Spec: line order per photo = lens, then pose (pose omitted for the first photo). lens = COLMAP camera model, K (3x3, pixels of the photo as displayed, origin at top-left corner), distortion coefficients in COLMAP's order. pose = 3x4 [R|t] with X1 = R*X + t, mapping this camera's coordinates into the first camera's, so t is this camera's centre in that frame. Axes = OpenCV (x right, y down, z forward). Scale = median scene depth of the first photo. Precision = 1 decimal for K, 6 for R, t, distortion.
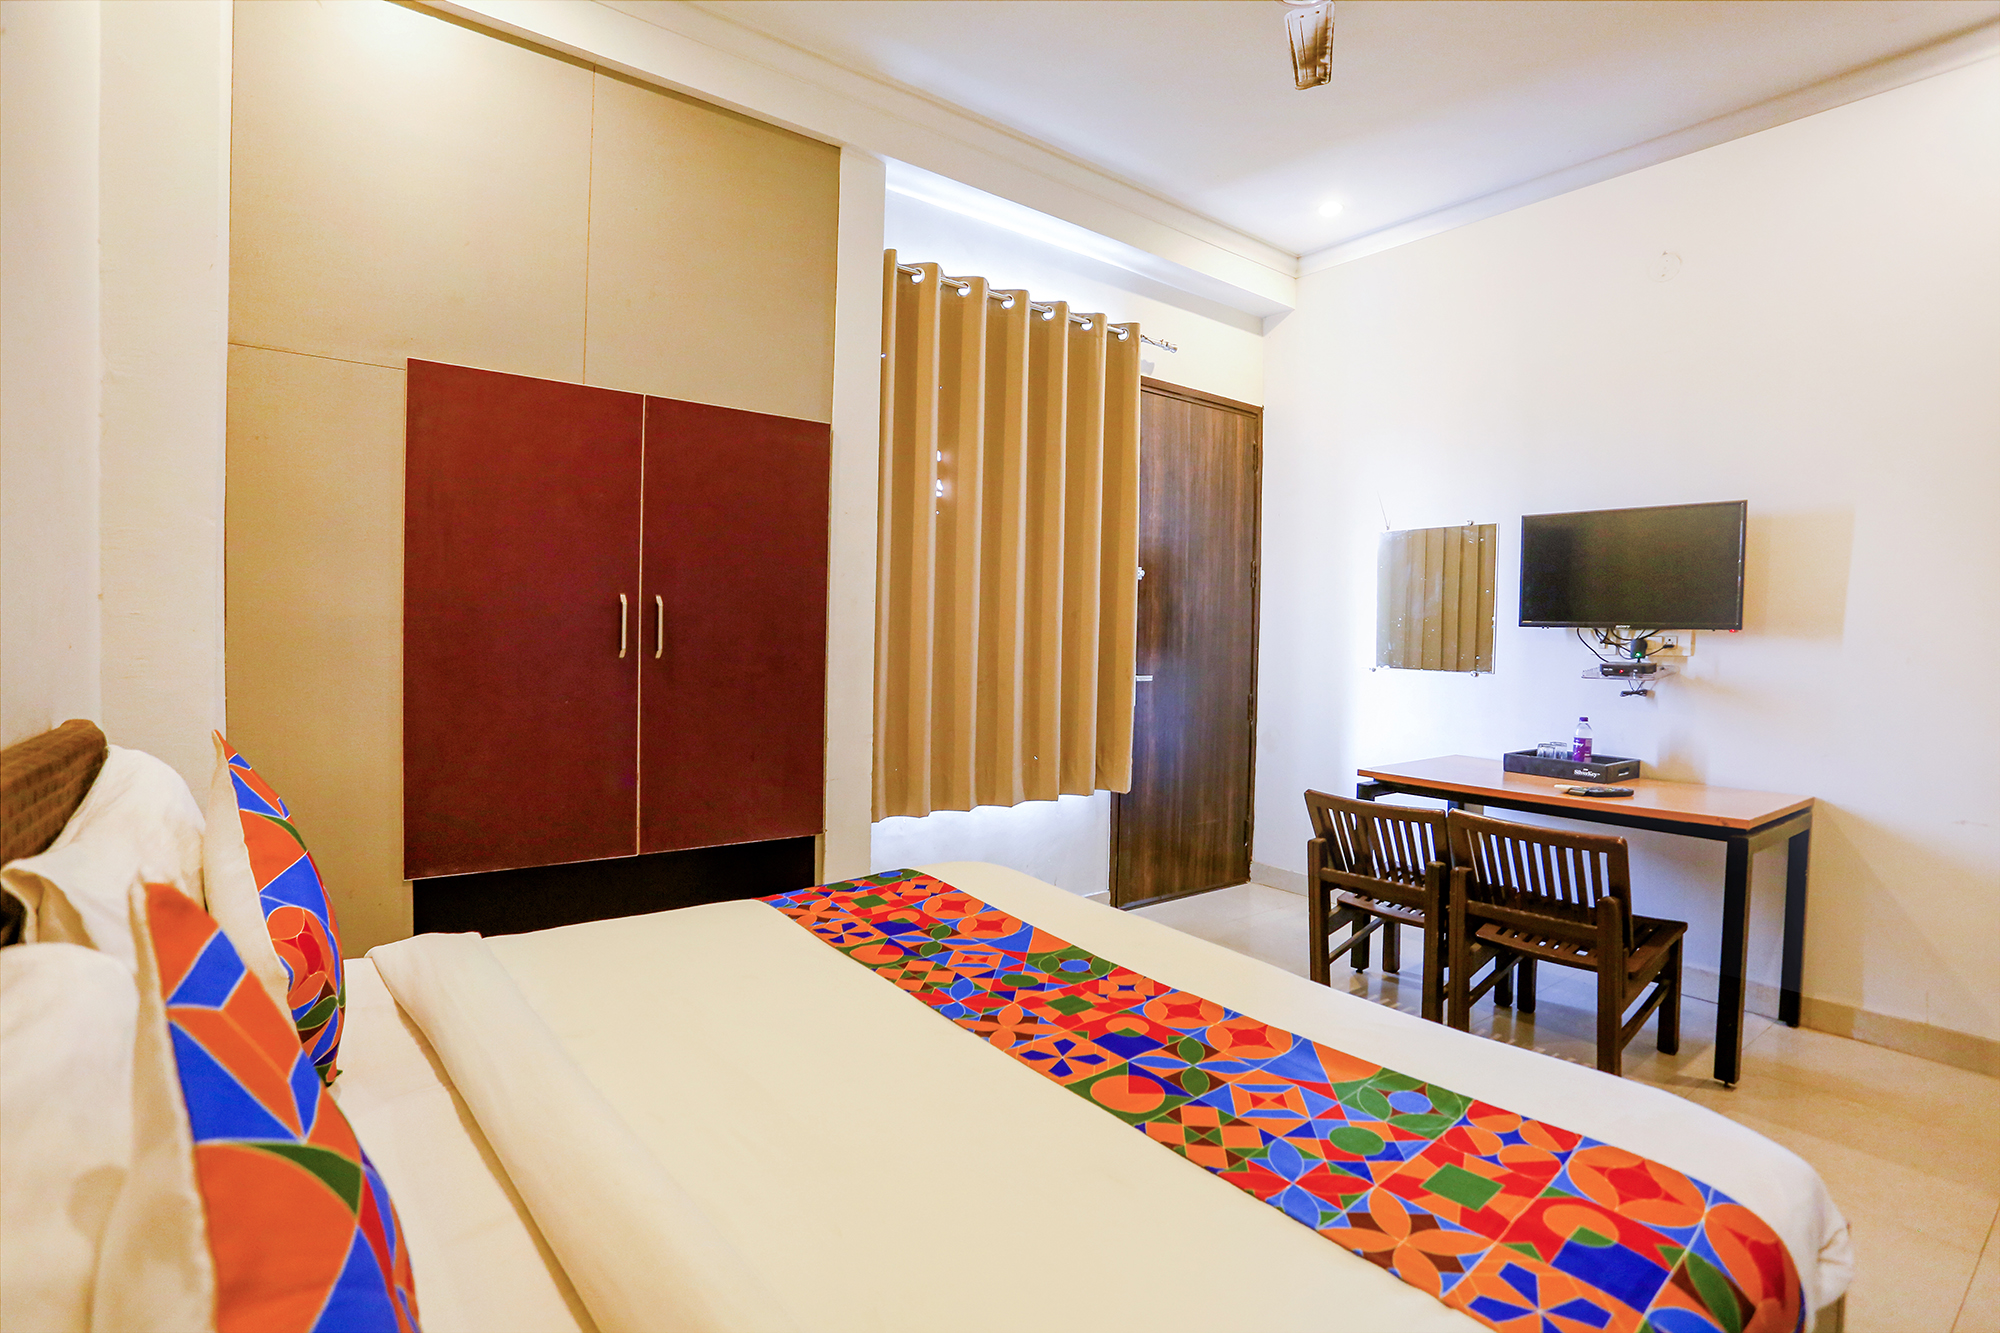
lens RADIAL K [[972.7, 0, 1001.0], [0, 972.7, 656.8], [0, 0, 1]] dist [-0.076619, 0.039016]
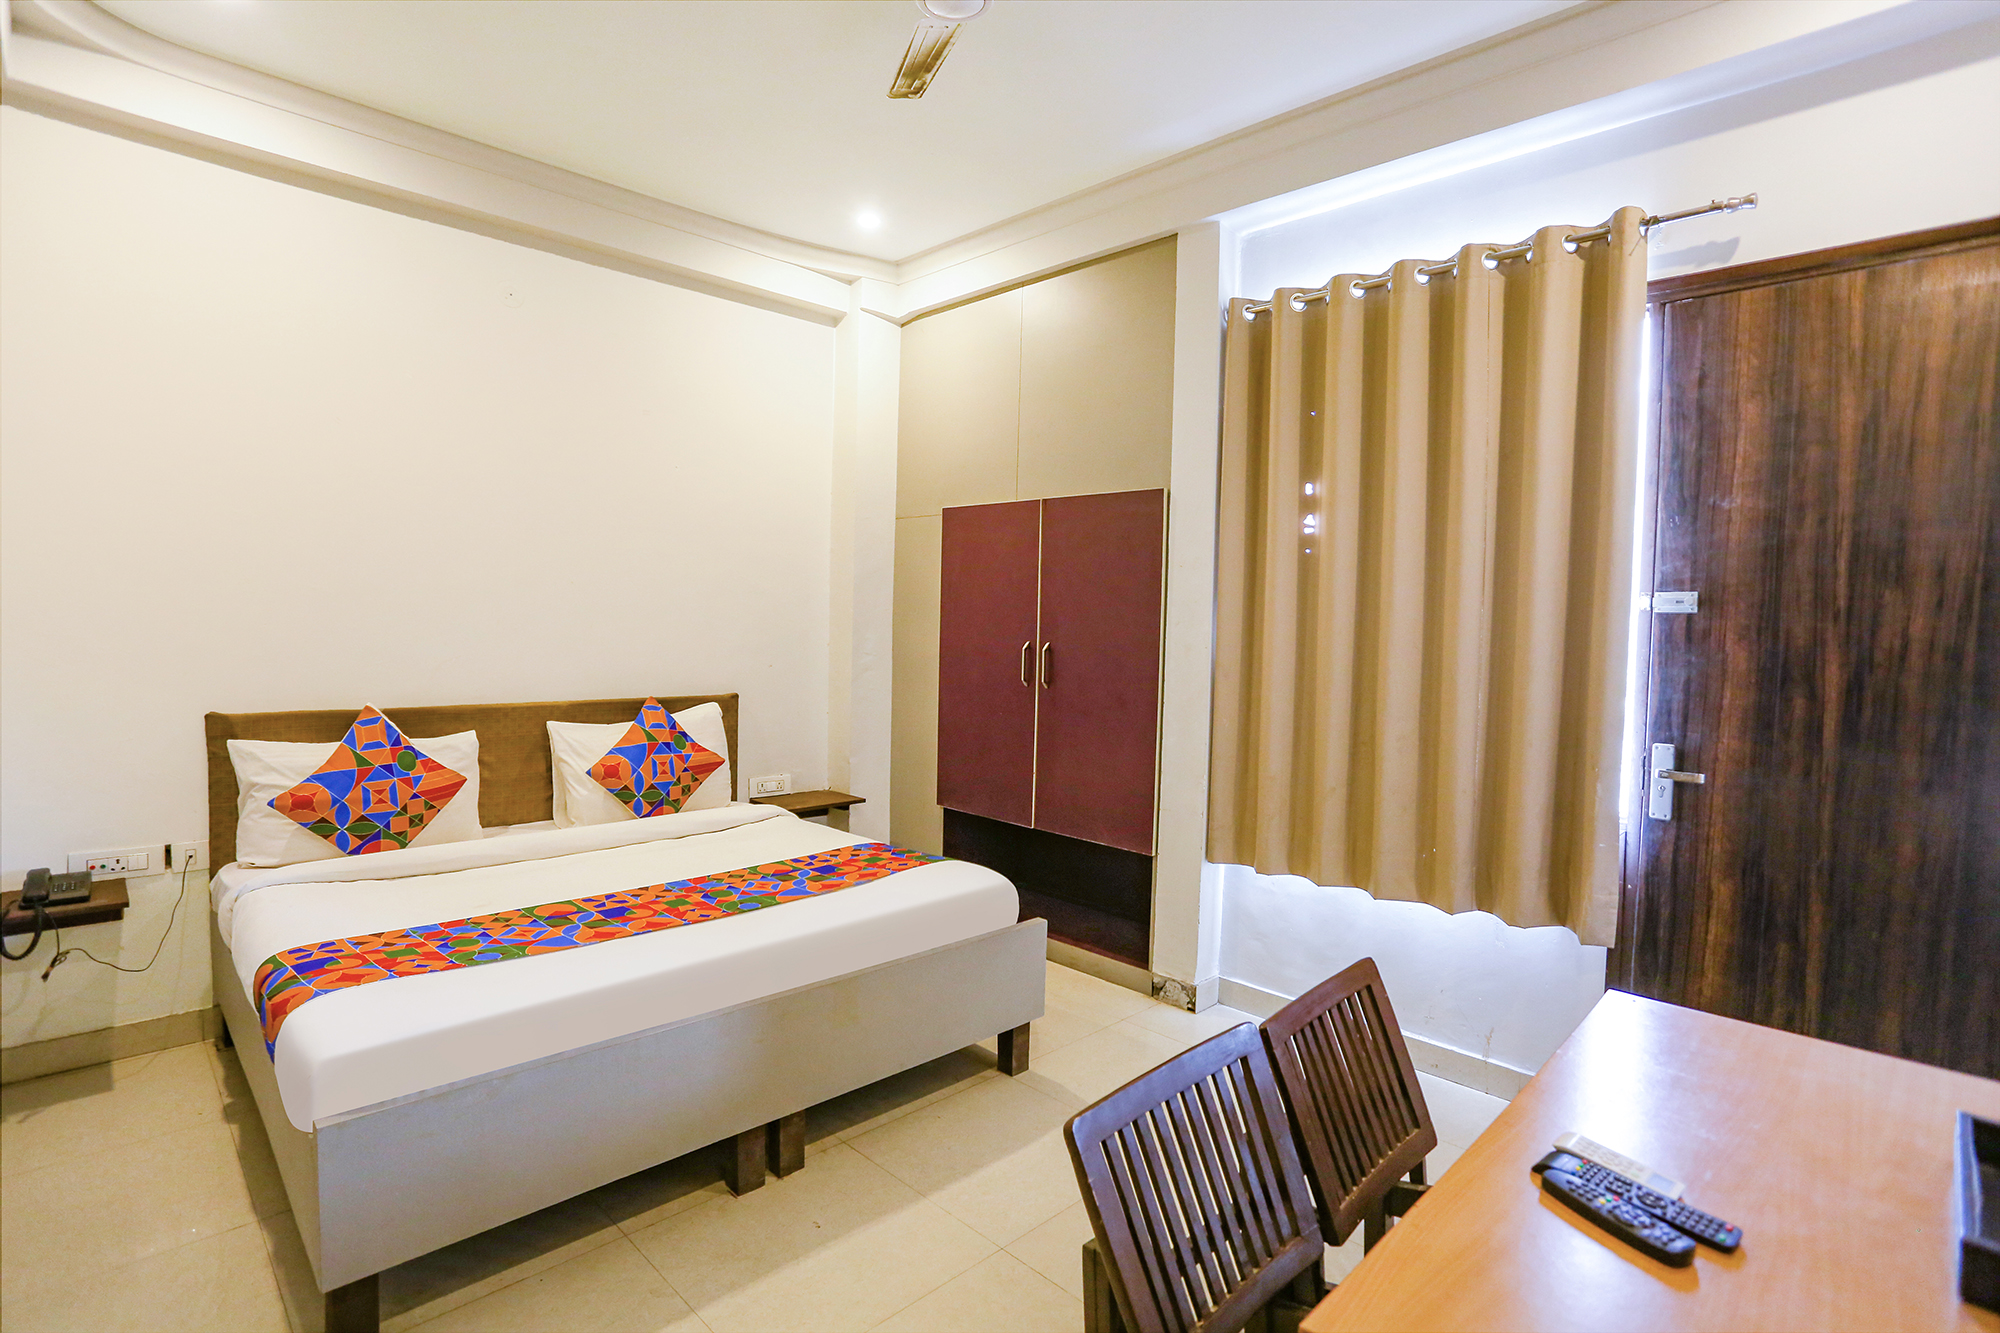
lens RADIAL K [[972.7, 0, 1001.0], [0, 972.7, 656.8], [0, 0, 1]] dist [-0.076619, 0.039016]
pose [[0.126706, 0.023116, -0.991671, 1.179862], [-0.045128, 0.998828, 0.017517, -0.075897], [0.990913, 0.042532, 0.127601, 0.884302]]
